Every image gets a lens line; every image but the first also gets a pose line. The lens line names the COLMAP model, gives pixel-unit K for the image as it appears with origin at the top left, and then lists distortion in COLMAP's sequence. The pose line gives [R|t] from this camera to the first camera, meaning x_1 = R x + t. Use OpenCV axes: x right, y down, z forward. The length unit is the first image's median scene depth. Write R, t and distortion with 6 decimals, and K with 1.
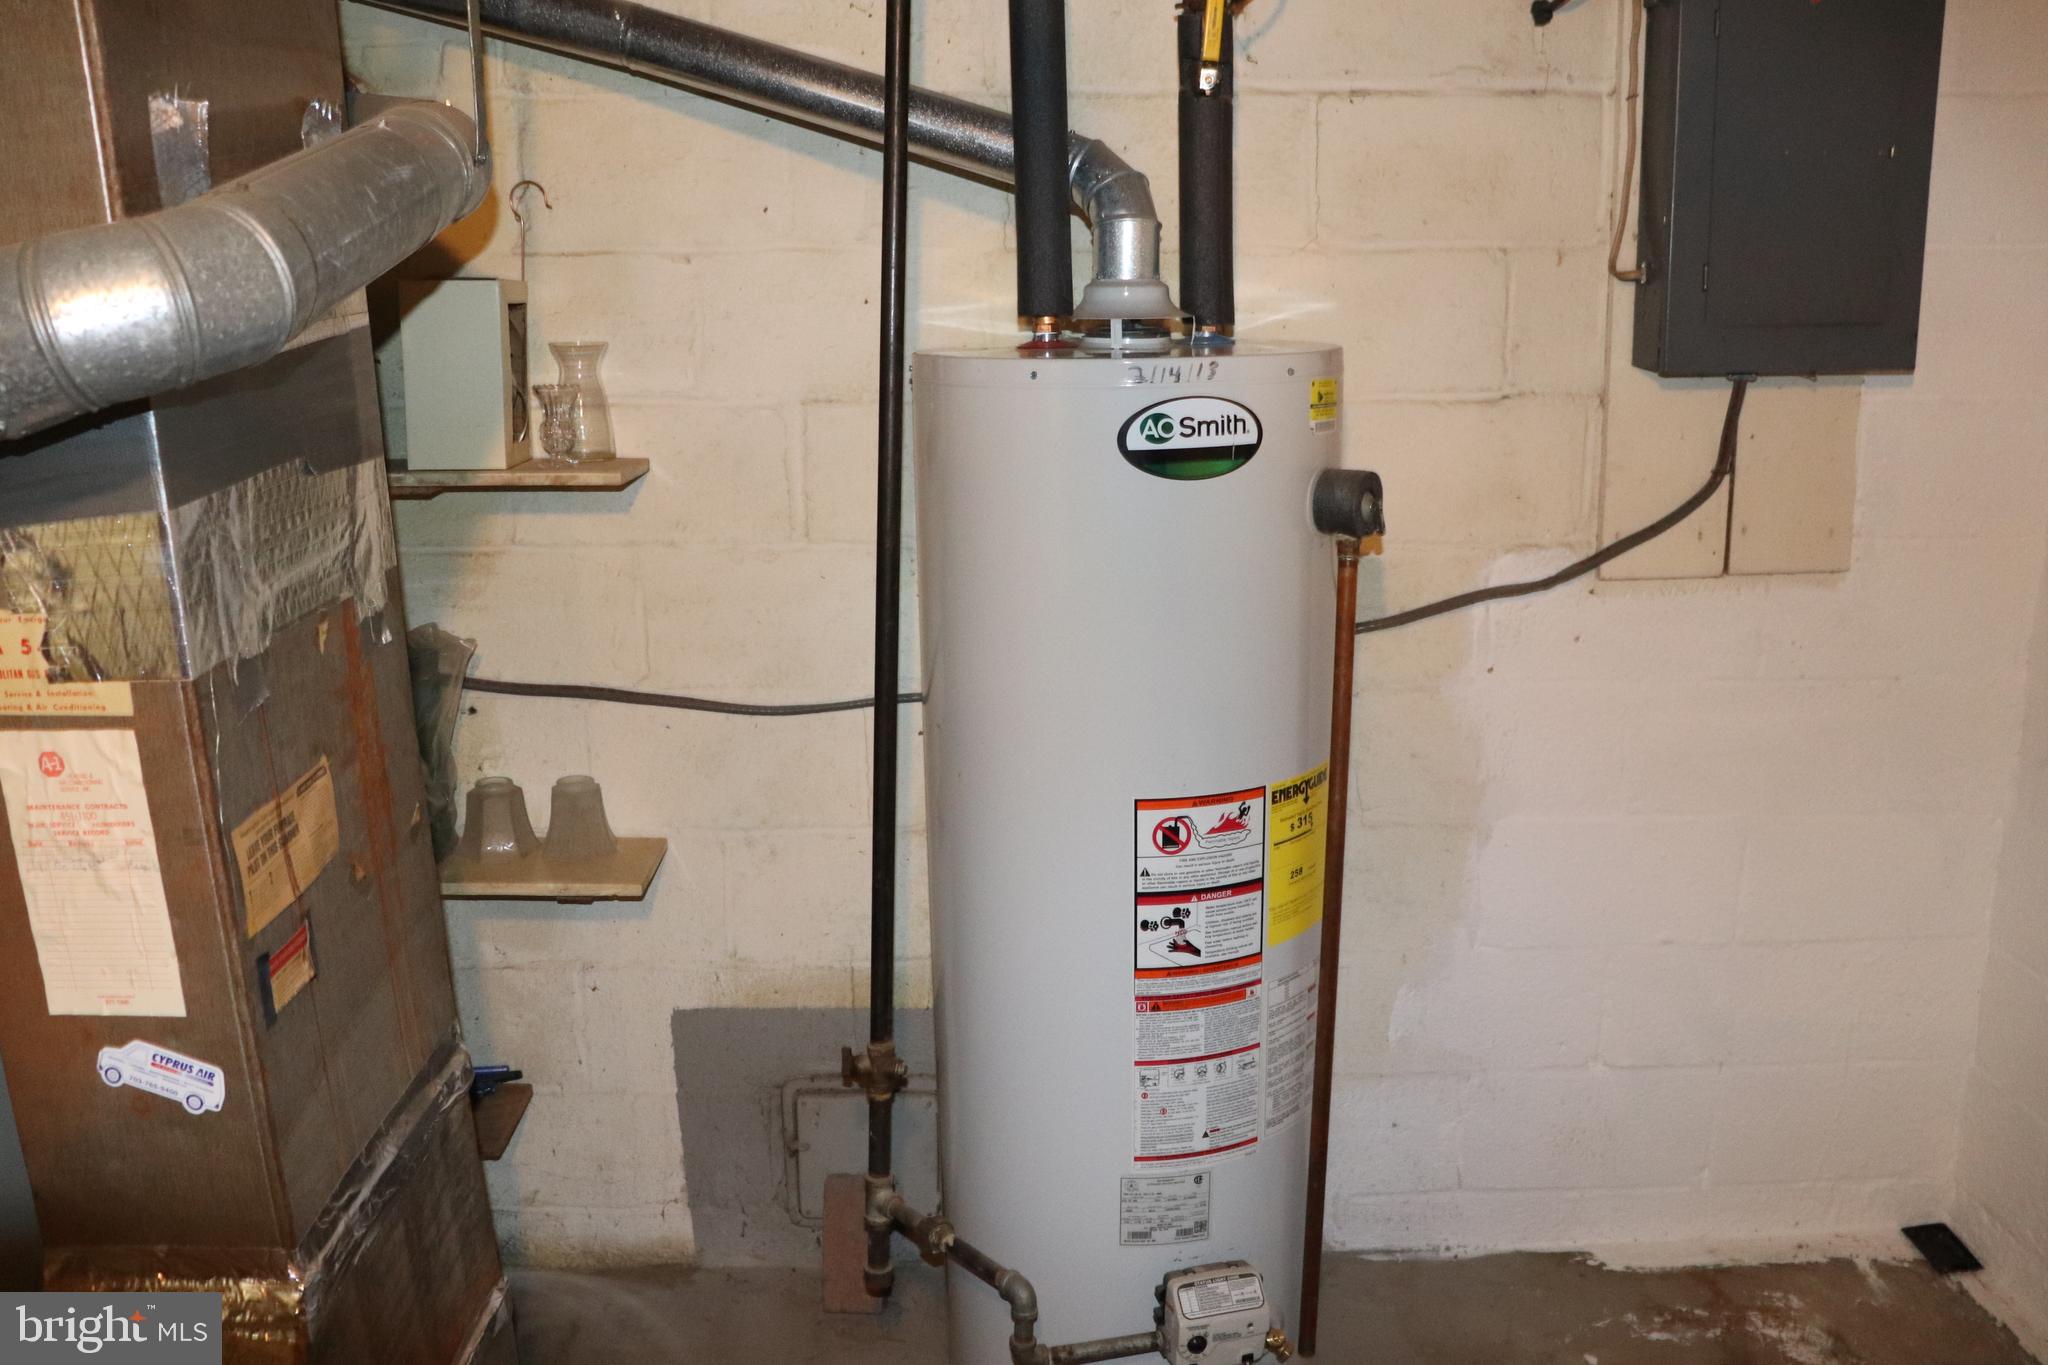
lens RADIAL K [[1689.3, 0, 1013.2], [0, 1689.3, 682.1], [0, 0, 1]] dist [-0.170795, 0.146049]
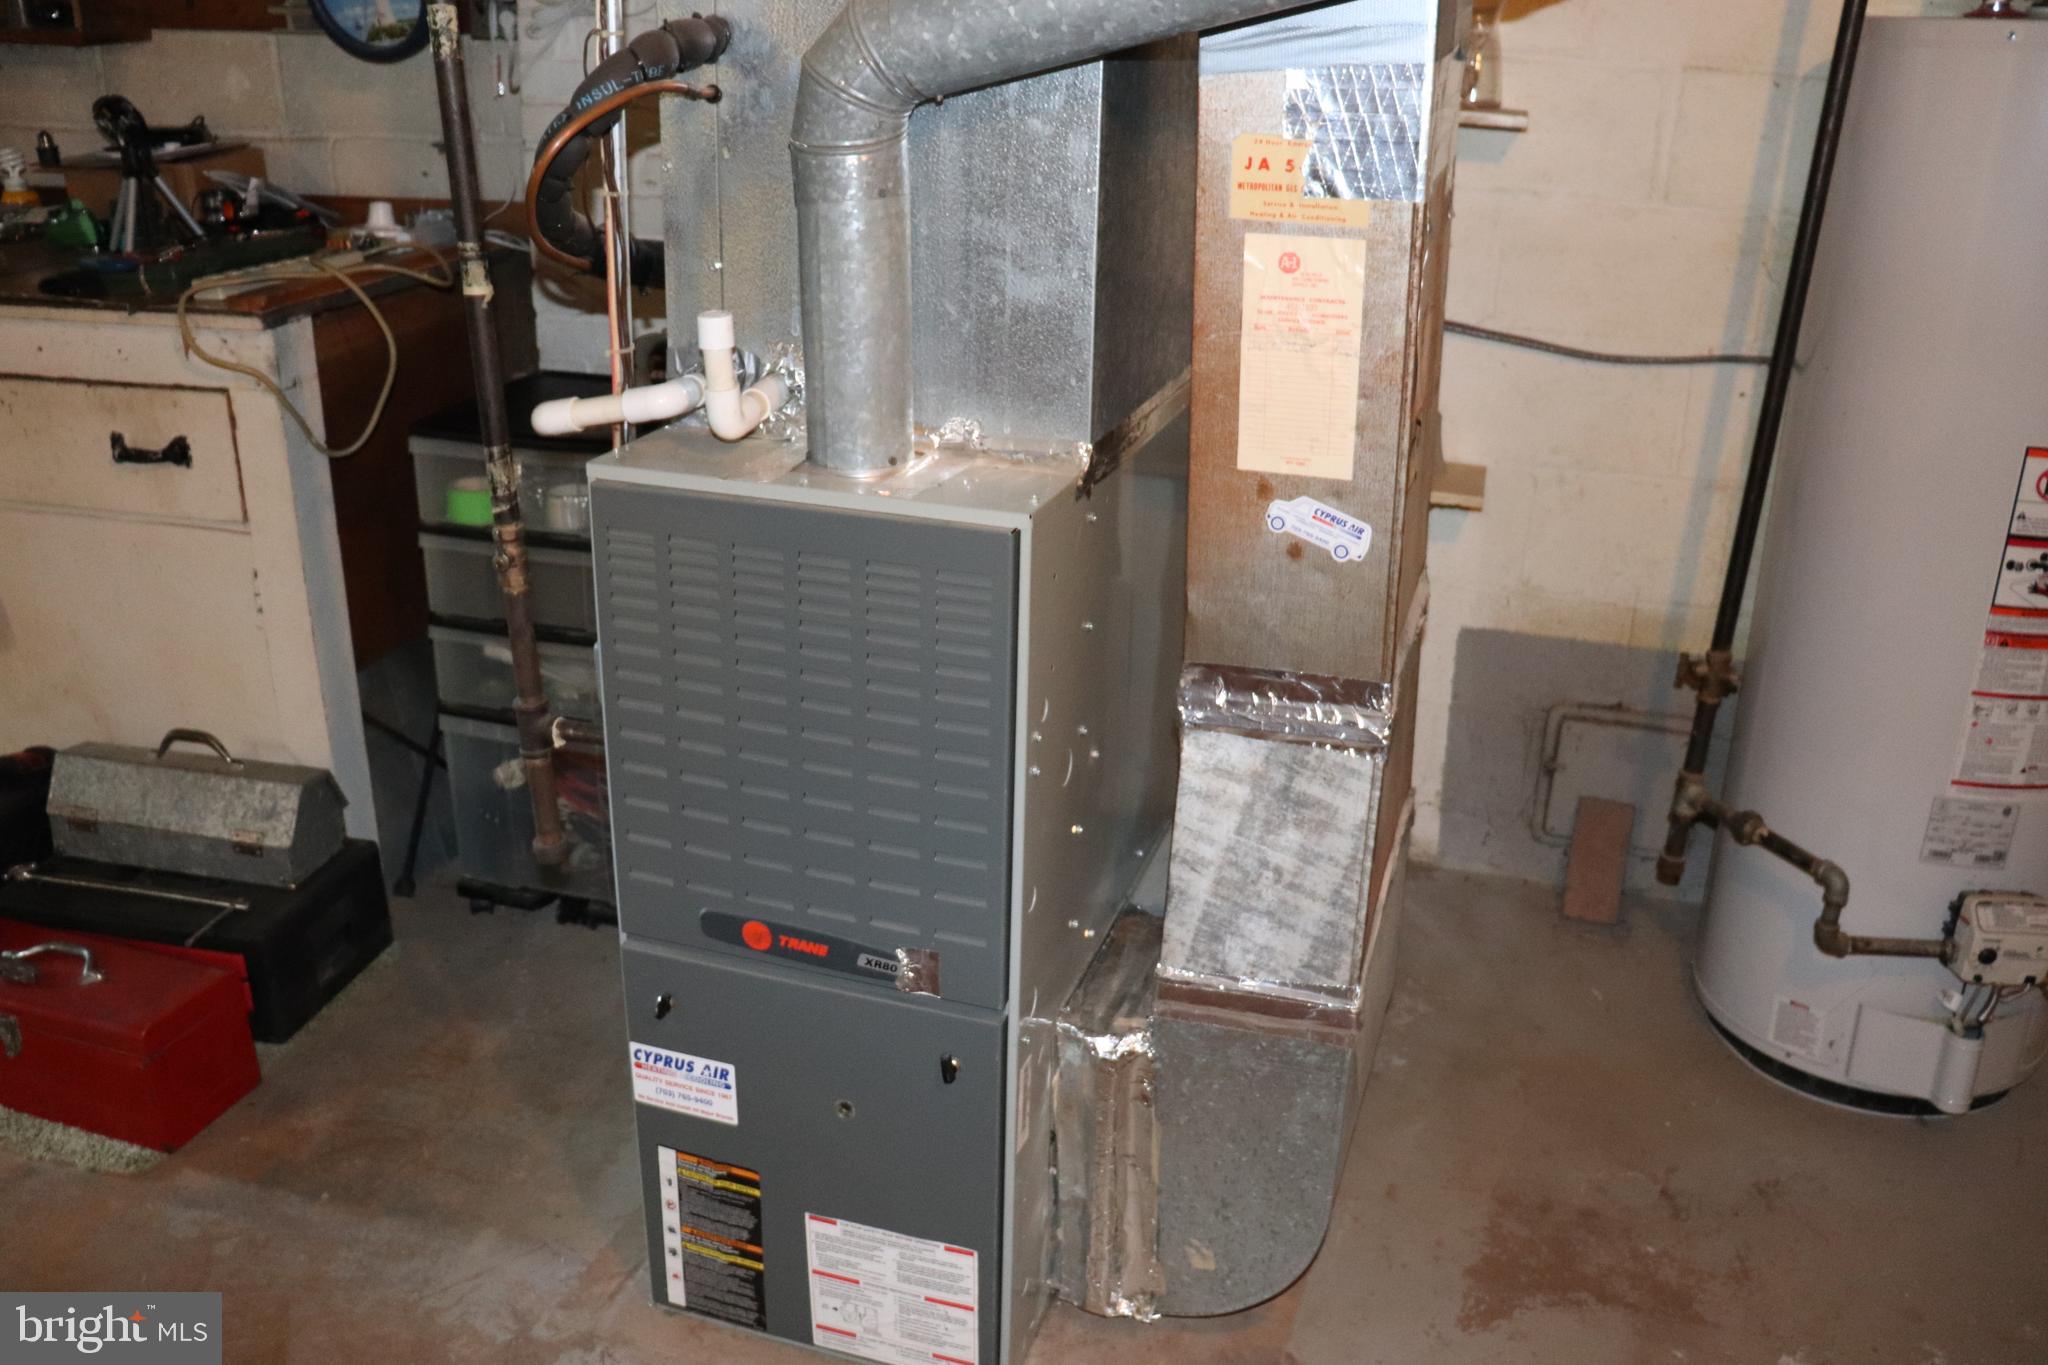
lens RADIAL K [[1751.5, 0, 1011.9], [0, 1751.5, 683.5], [0, 0, 1]] dist [-0.131834, 0.101337]
pose [[0.957076, 0.134599, -0.256689, -0.244854], [-0.097079, 0.983342, 0.153666, 0.111275], [0.273096, -0.122151, 0.954200, -0.233202]]
